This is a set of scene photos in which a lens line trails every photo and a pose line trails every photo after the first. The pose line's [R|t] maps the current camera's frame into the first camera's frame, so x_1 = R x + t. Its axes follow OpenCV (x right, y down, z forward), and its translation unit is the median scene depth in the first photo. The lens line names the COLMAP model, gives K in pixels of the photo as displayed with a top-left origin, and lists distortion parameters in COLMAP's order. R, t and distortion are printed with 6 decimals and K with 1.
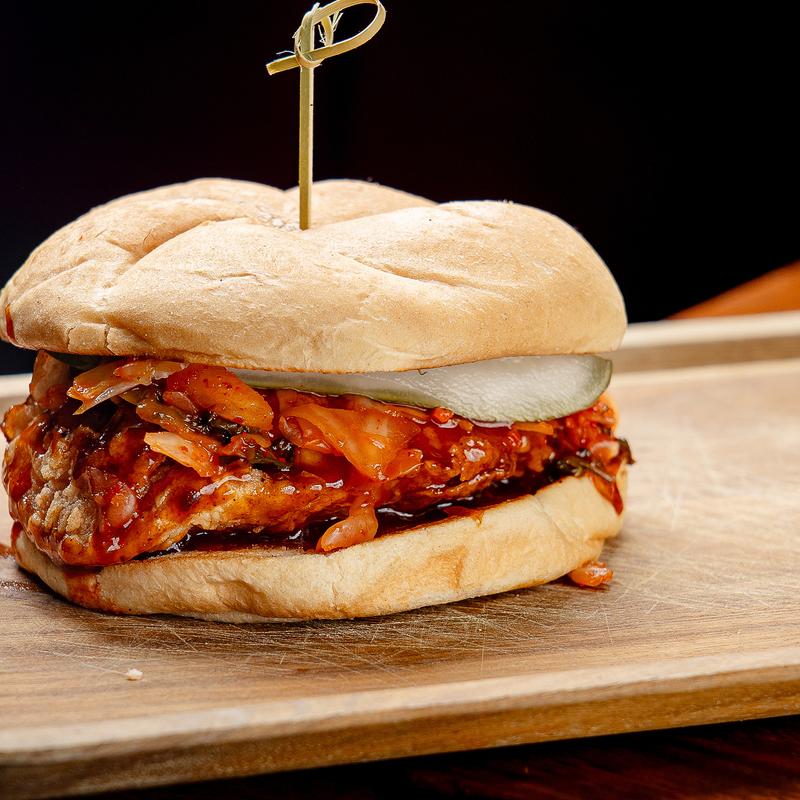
lens RADIAL K [[3460.3, 0, 399.0], [0, 3460.3, 401.5], [0, 0, 1]] dist [0.064192, 0.000000]
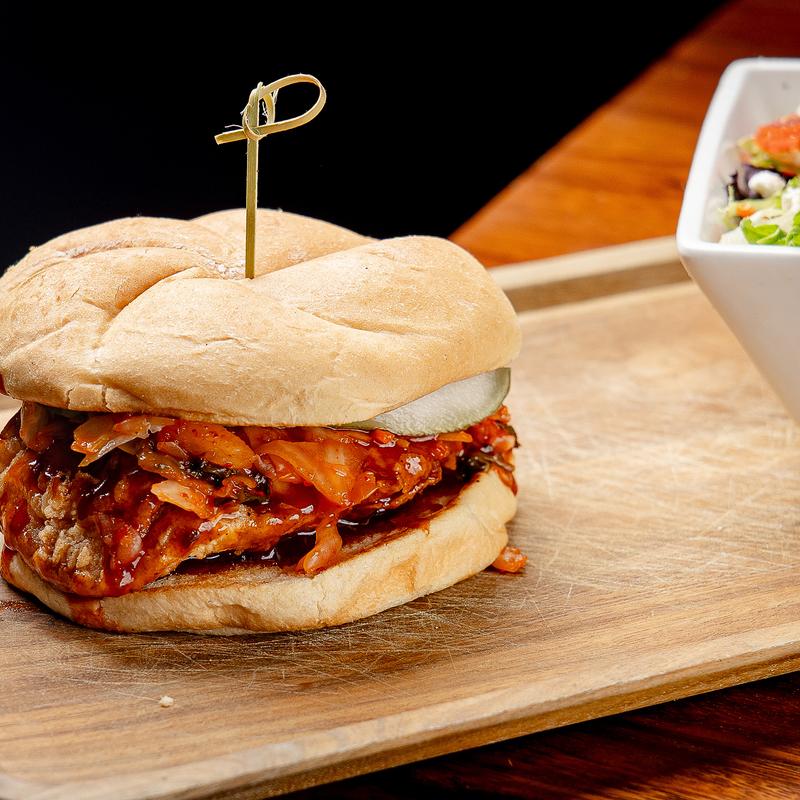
lens RADIAL K [[3460.3, 0, 400.8], [0, 3460.3, 398.6], [0, 0, 1]] dist [0.064192, 0.000000]
pose [[0.984270, -0.058459, 0.166718, -0.177473], [0.039919, 0.992853, 0.112470, -0.141404], [-0.172101, -0.104045, 0.979569, -0.129392]]
